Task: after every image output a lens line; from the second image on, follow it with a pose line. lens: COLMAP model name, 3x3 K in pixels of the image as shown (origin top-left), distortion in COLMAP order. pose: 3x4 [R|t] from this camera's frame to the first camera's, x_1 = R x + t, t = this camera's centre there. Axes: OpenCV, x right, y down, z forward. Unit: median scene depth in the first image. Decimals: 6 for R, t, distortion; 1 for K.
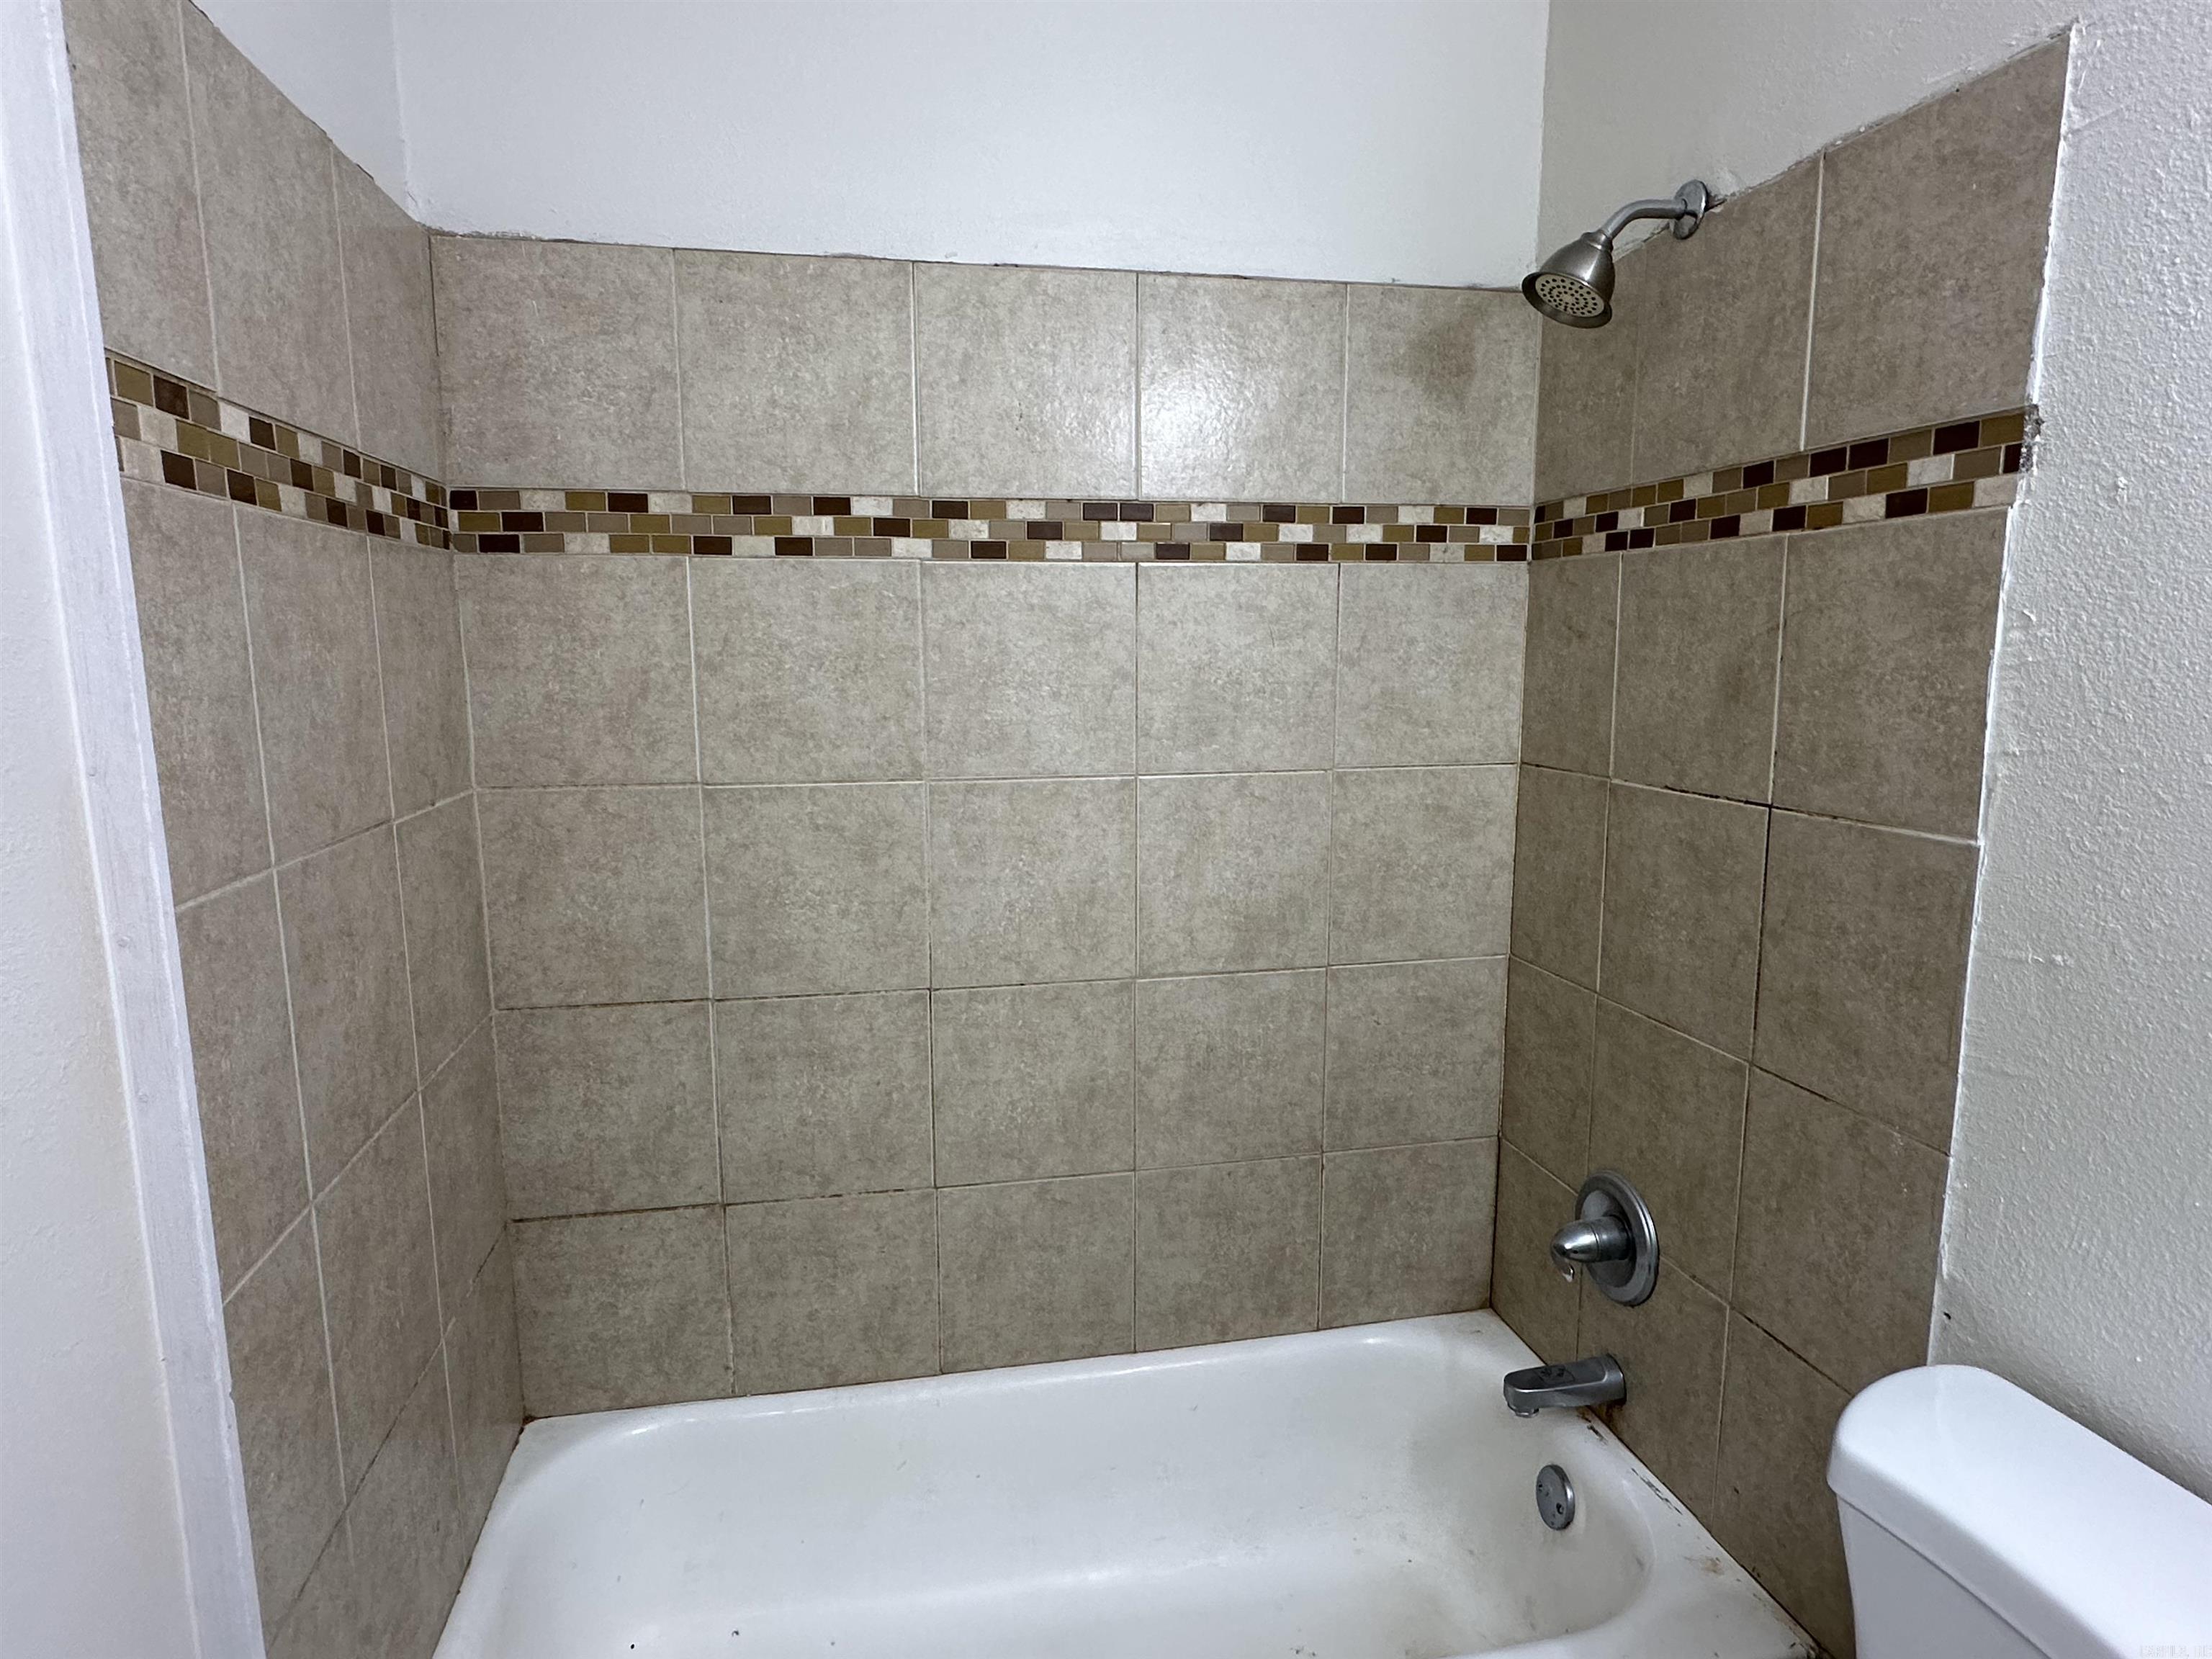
lens RADIAL K [[1260.6, 0, 1094.2], [0, 1260.6, 826.6], [0, 0, 1]] dist [-0.005243, 0.001466]
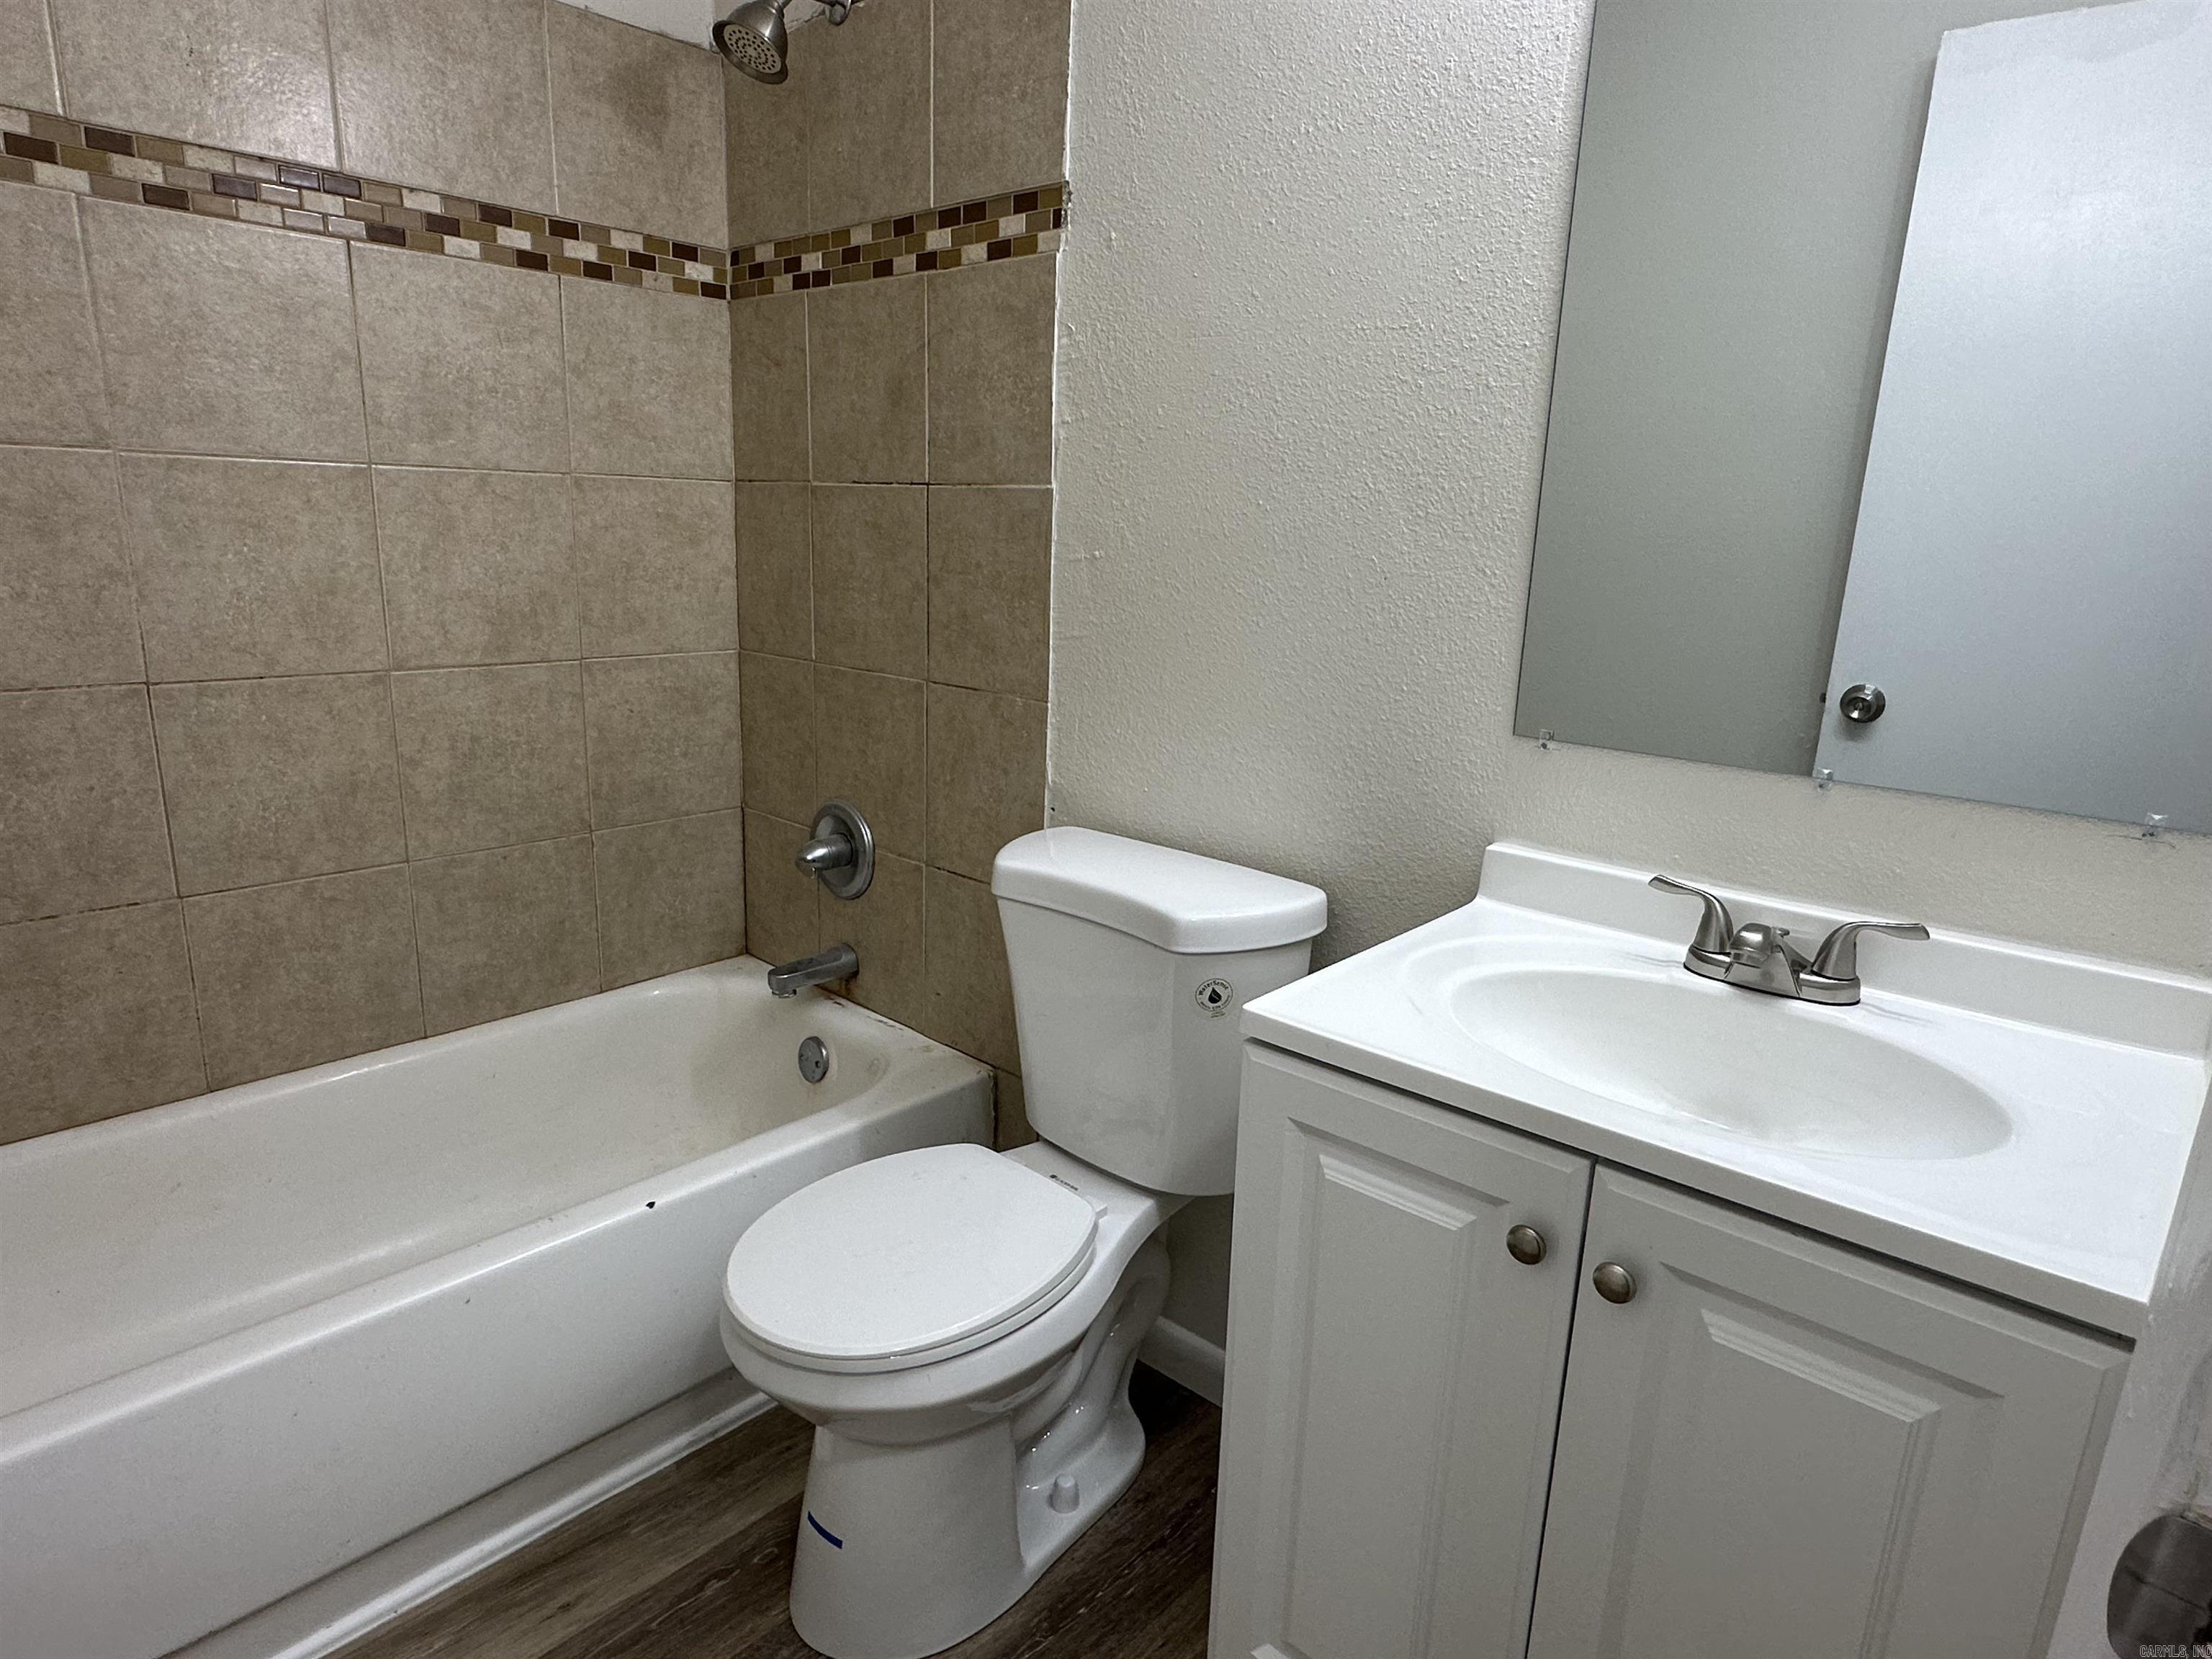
lens RADIAL K [[1260.6, 0, 1107.7], [0, 1260.6, 841.5], [0, 0, 1]] dist [-0.005243, 0.001466]
pose [[0.800983, -0.114485, 0.587638, -0.123080], [0.046926, 0.990532, 0.129015, 0.161132], [-0.596845, -0.075763, 0.798772, -0.189746]]
